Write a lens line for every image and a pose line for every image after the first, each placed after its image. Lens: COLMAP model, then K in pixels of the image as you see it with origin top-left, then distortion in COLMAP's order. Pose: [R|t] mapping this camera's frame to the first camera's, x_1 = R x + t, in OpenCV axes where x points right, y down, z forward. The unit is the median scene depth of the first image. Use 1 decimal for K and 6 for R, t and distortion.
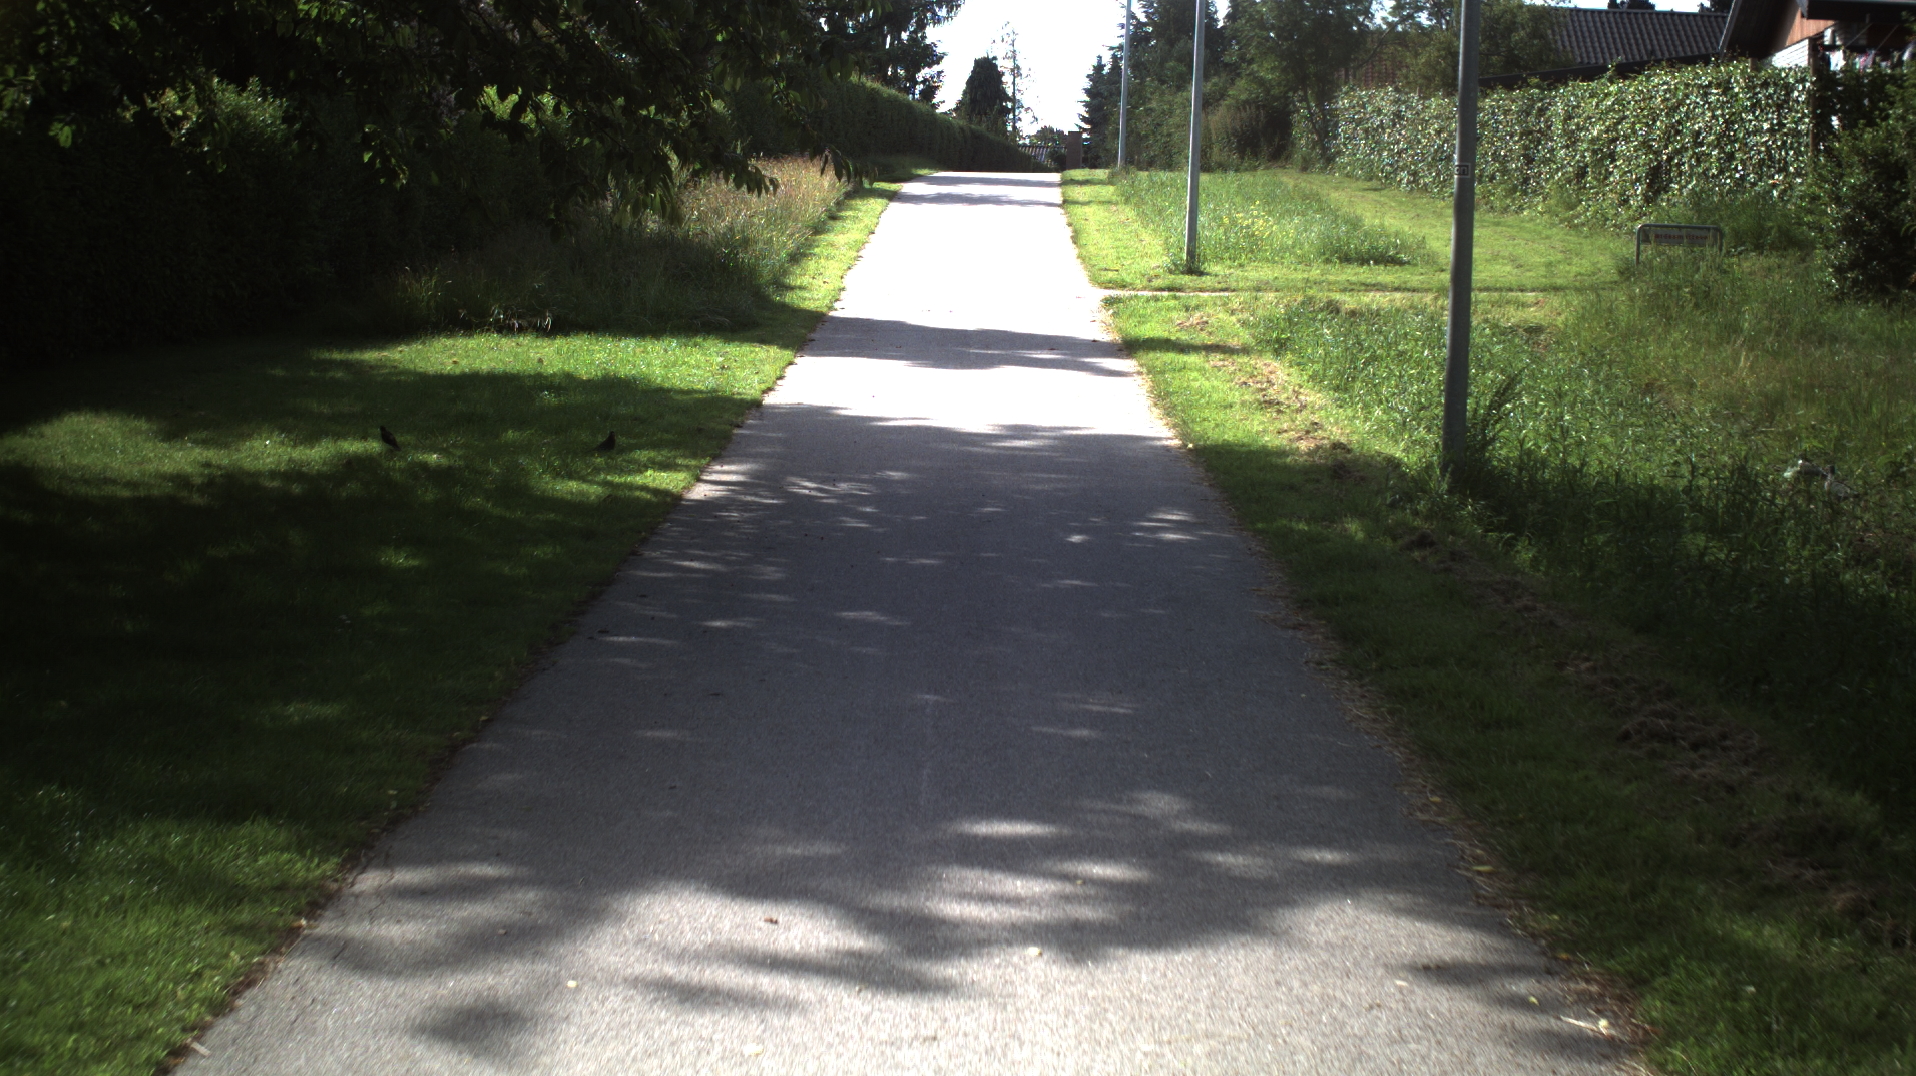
lens RADIAL K [[3365.9, 0, 958.0], [0, 3365.9, 538.0], [0, 0, 1]] dist [-0.374595, 0.850233]
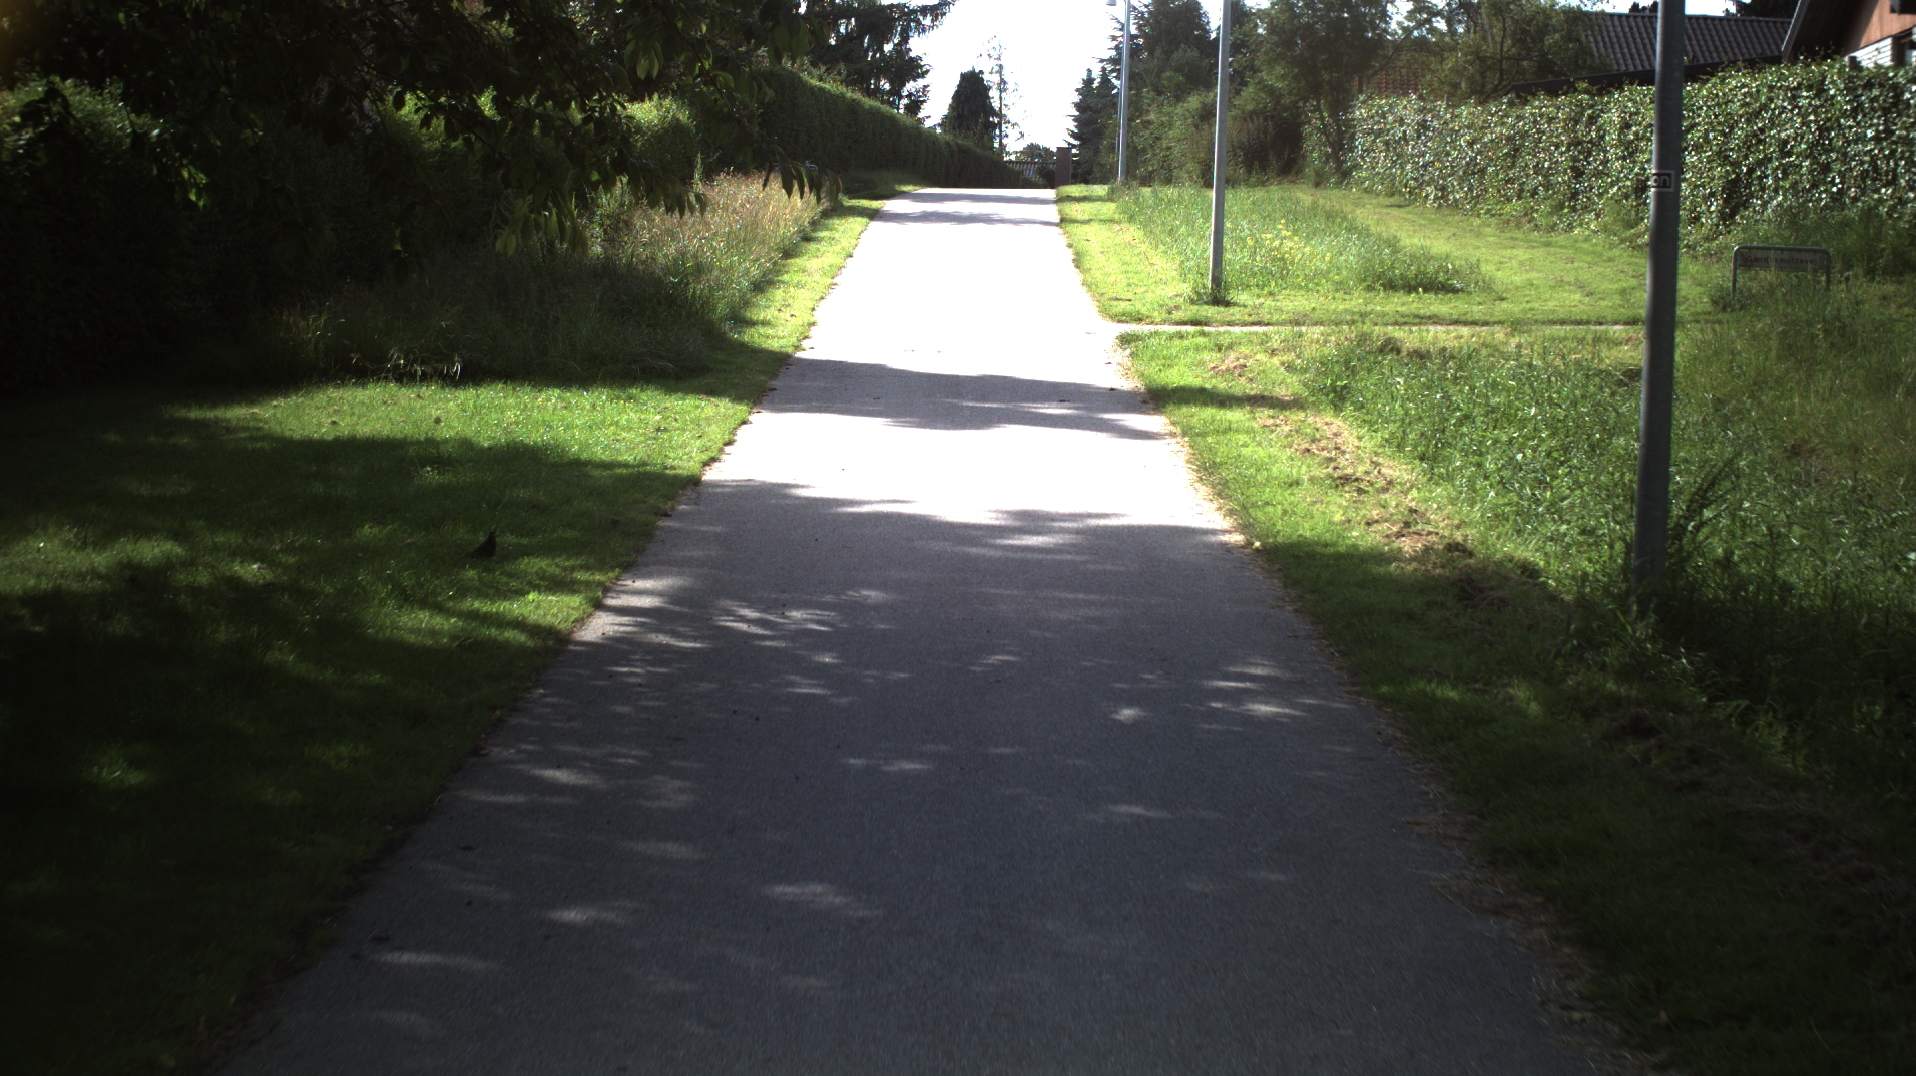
lens RADIAL K [[3365.9, 0, 958.0], [0, 3365.9, 538.0], [0, 0, 1]] dist [-0.374595, 0.850233]
pose [[0.999987, -0.002876, 0.004175, -0.000950], [0.002898, 0.999983, -0.005110, -0.014486], [-0.004160, 0.005122, 0.999978, 0.137173]]
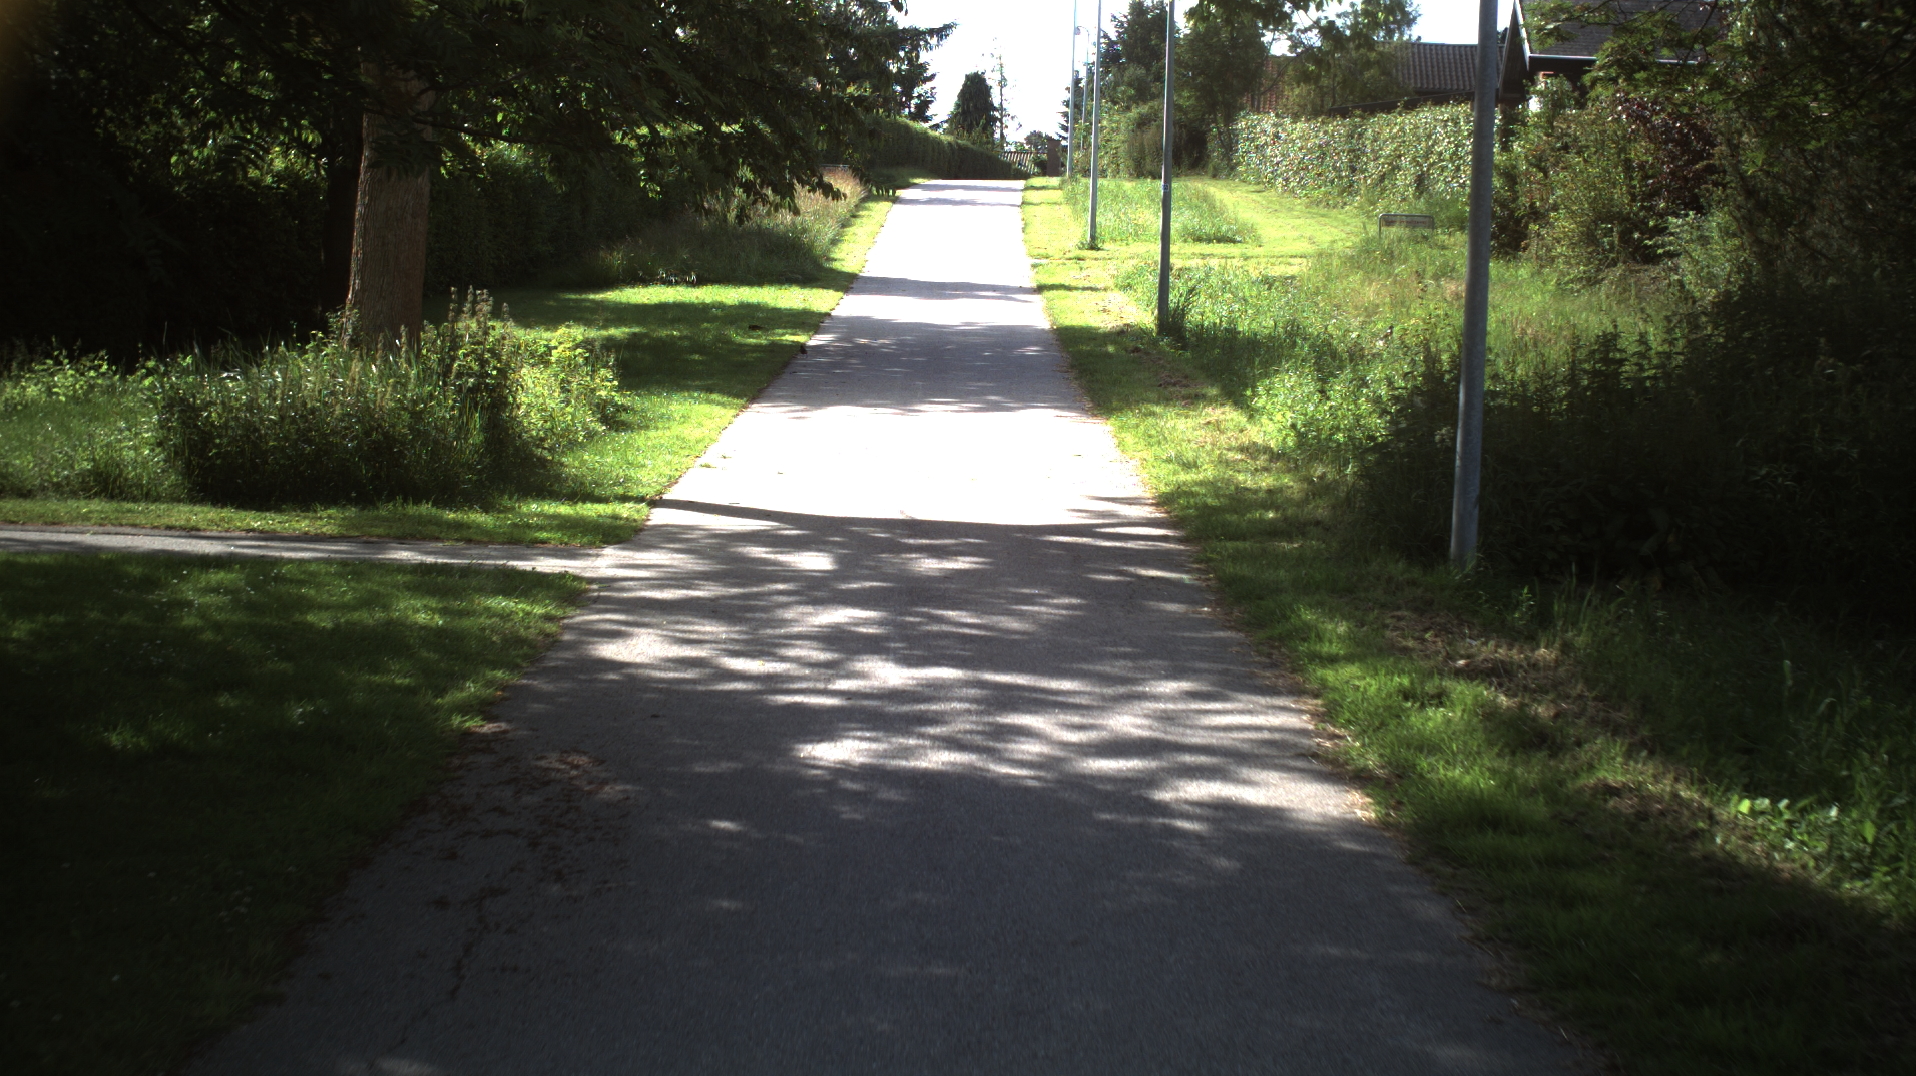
lens RADIAL K [[3365.9, 0, 958.0], [0, 3365.9, 538.0], [0, 0, 1]] dist [-0.374595, 0.850233]
pose [[0.999965, -0.008412, 0.000385, 0.006321], [0.008412, 0.999965, -0.000336, 0.054778], [-0.000382, 0.000339, 1.000000, -0.551823]]
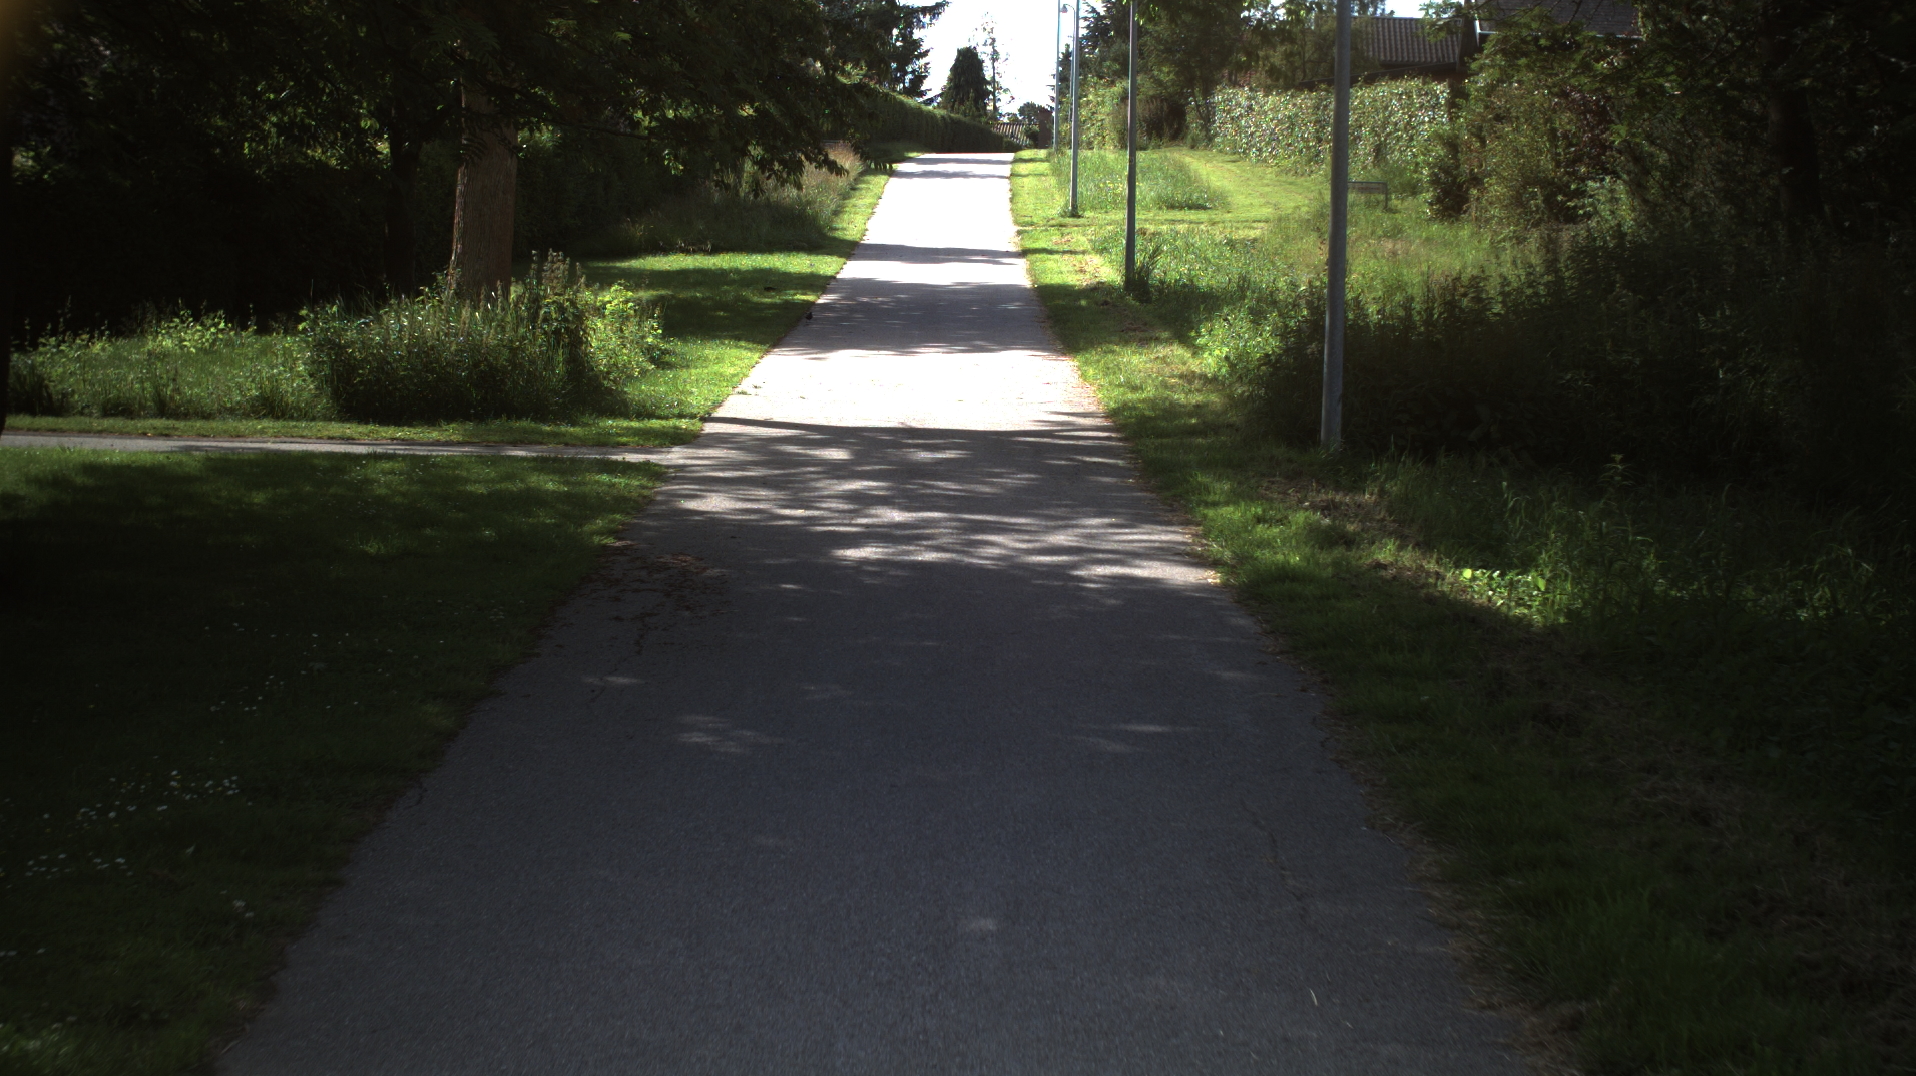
lens RADIAL K [[3365.9, 0, 958.0], [0, 3365.9, 538.0], [0, 0, 1]] dist [-0.374595, 0.850233]
pose [[0.999794, -0.020271, 0.000387, 0.008070], [0.020268, 0.999762, 0.008099, 0.068071], [-0.000551, -0.008089, 0.999967, -0.689325]]
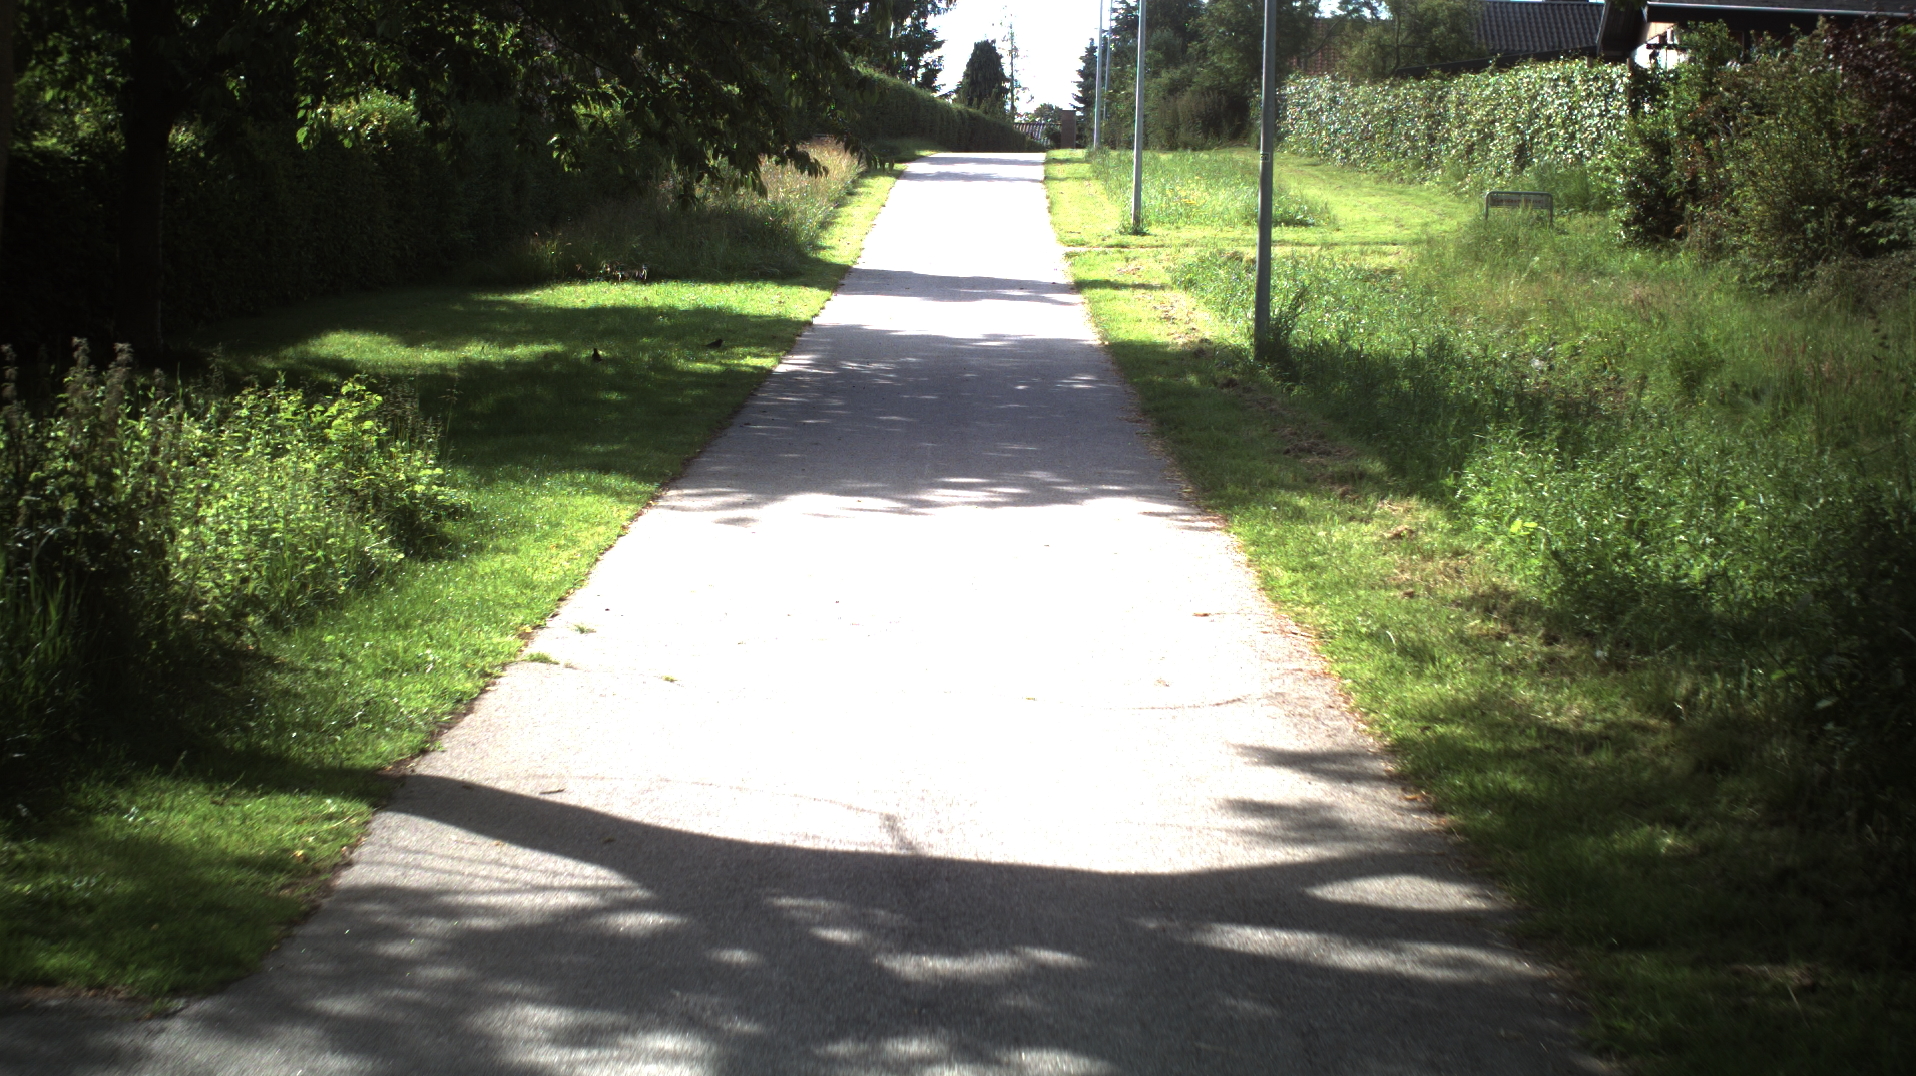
lens RADIAL K [[3365.9, 0, 958.0], [0, 3365.9, 538.0], [0, 0, 1]] dist [-0.374595, 0.850233]
pose [[0.999948, -0.010001, -0.002077, 0.003502], [0.010015, 0.999925, 0.007101, 0.026989], [0.002005, -0.007122, 0.999973, -0.275619]]
